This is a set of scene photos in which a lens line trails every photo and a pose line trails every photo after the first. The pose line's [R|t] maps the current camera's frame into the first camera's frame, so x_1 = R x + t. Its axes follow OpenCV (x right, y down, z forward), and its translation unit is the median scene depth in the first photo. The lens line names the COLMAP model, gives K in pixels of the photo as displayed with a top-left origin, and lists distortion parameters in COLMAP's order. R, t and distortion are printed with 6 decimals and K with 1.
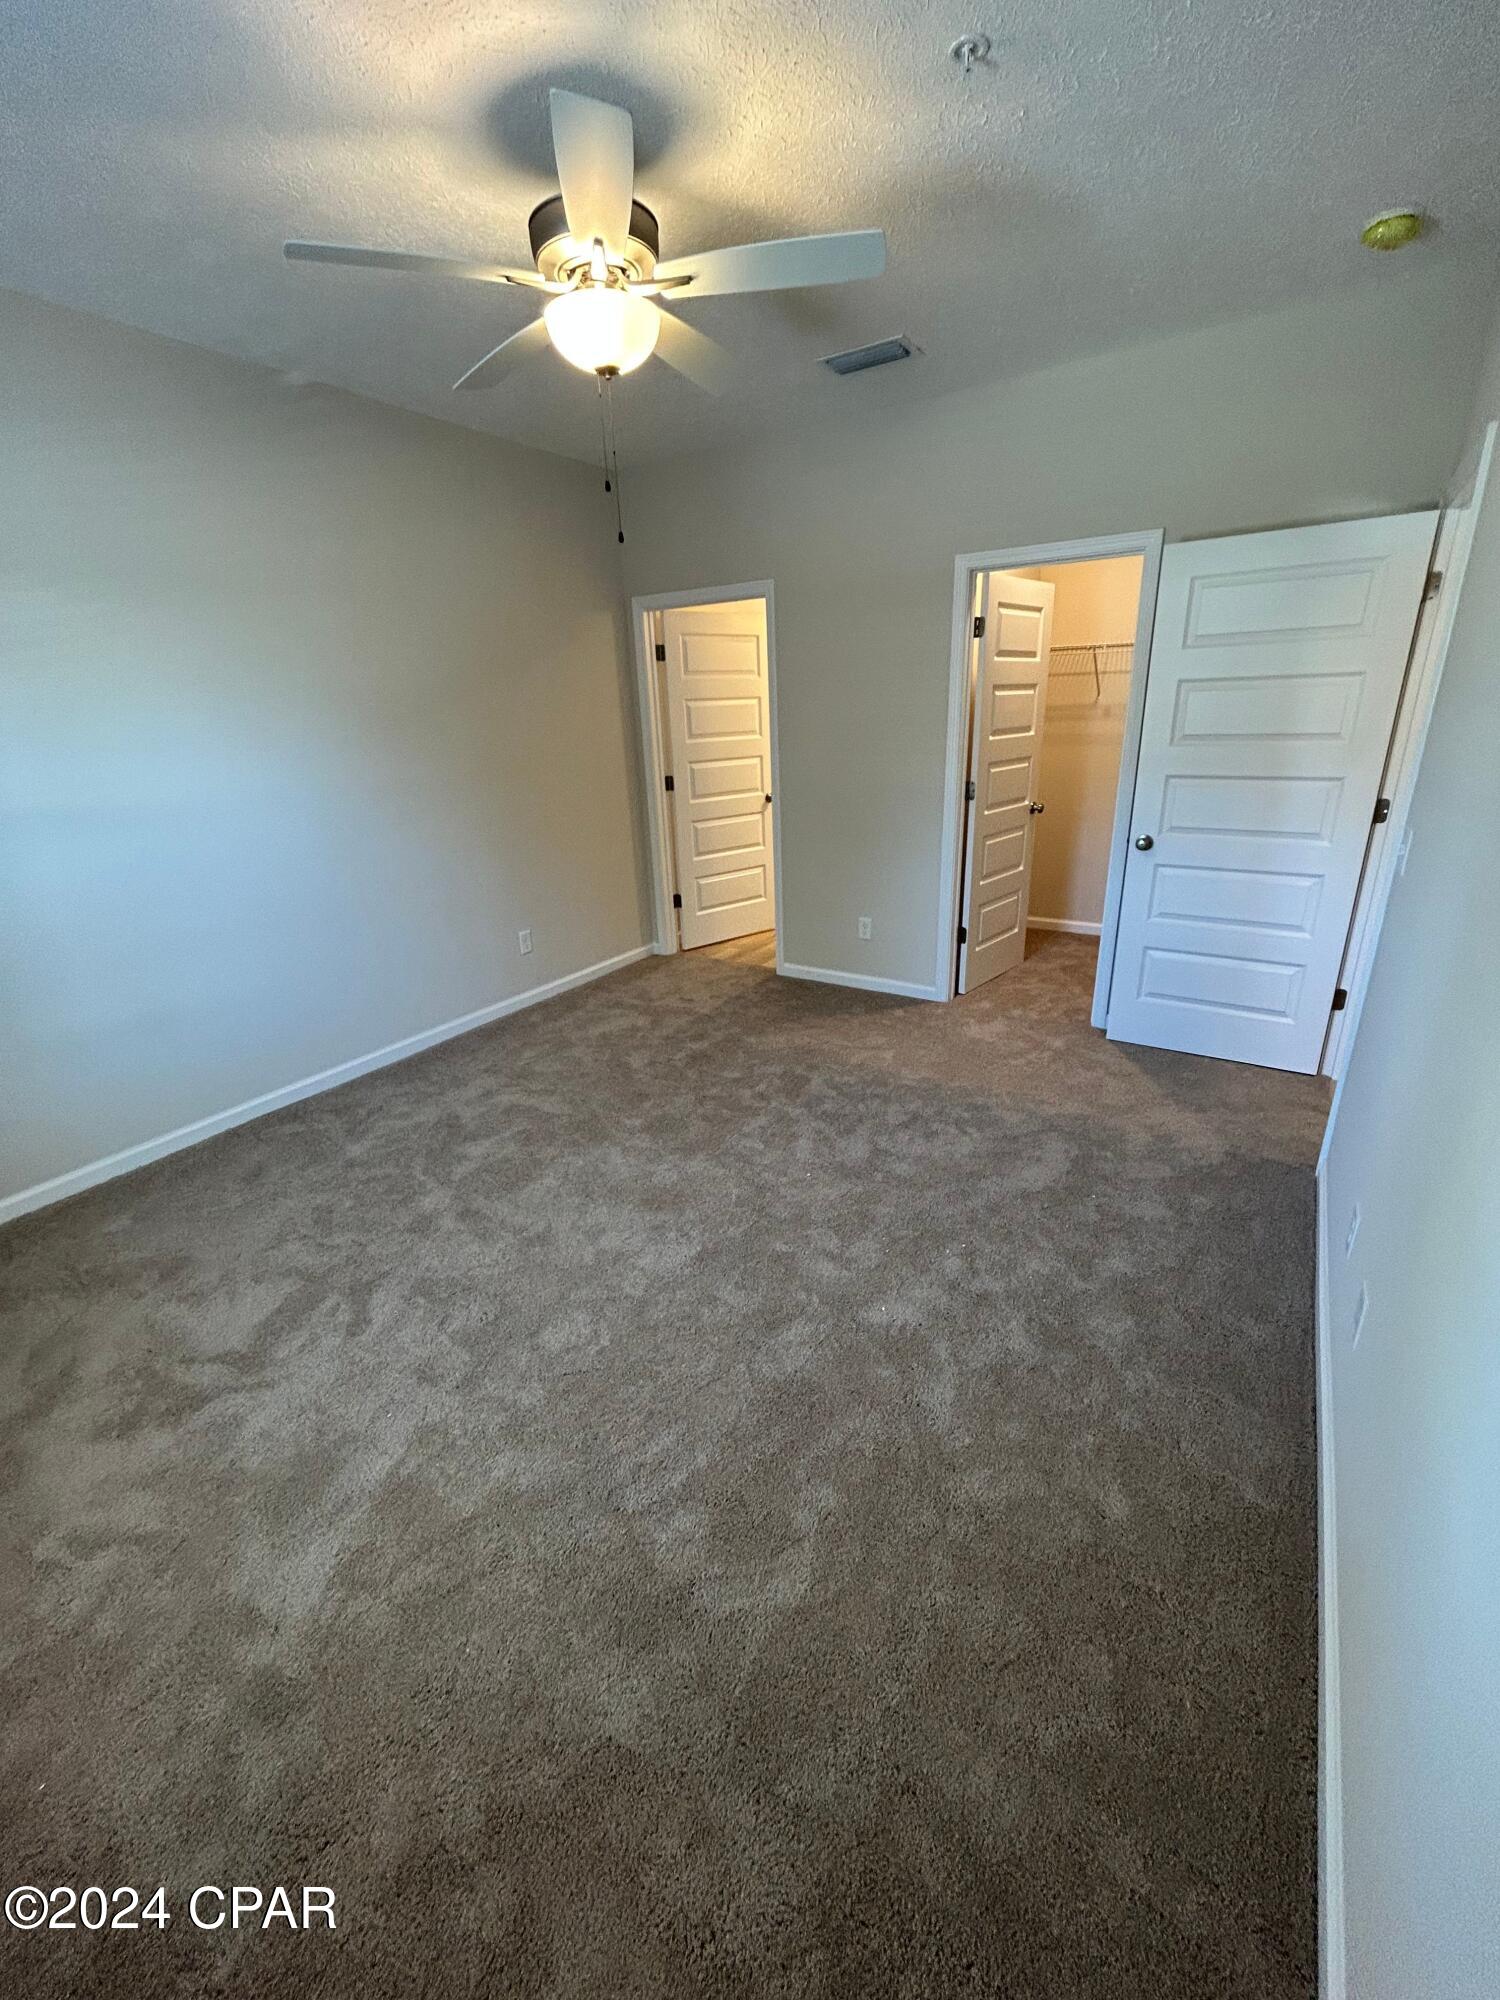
lens RADIAL K [[815.0, 0, 750.9], [0, 815.0, 995.2], [0, 0, 1]] dist [-0.006105, 0.001376]
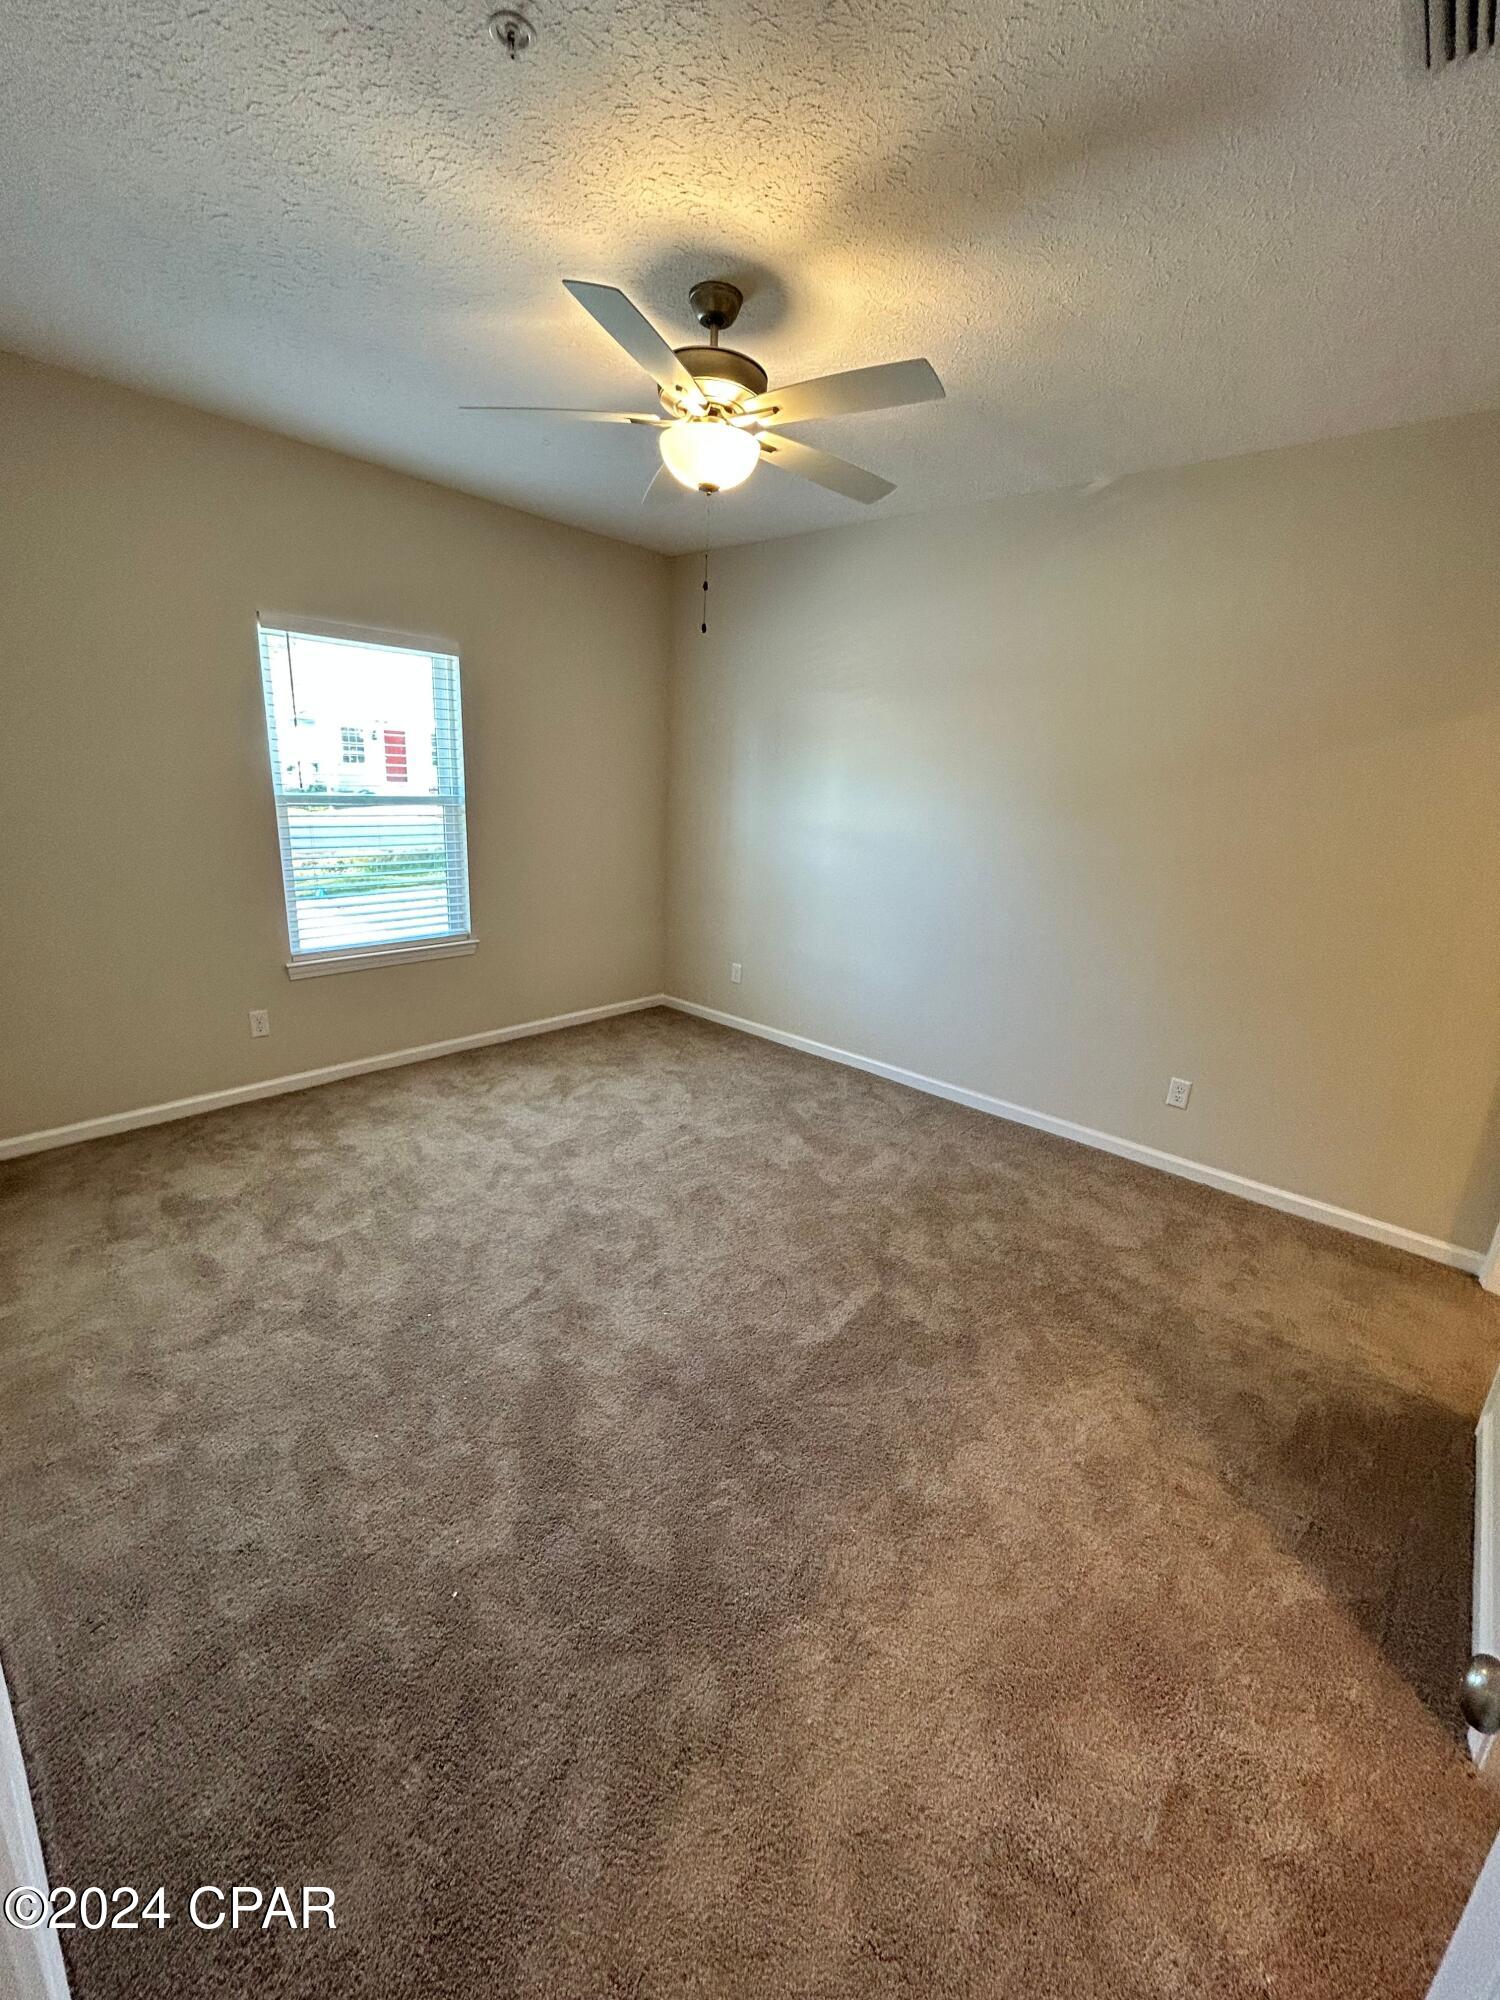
lens RADIAL K [[815.0, 0, 744.4], [0, 815.0, 994.8], [0, 0, 1]] dist [-0.006105, 0.001376]
pose [[-0.150556, 0.295433, -0.943426, 0.549783], [-0.382314, 0.862656, 0.331152, -0.275515], [0.911685, 0.410542, -0.016930, 0.672451]]
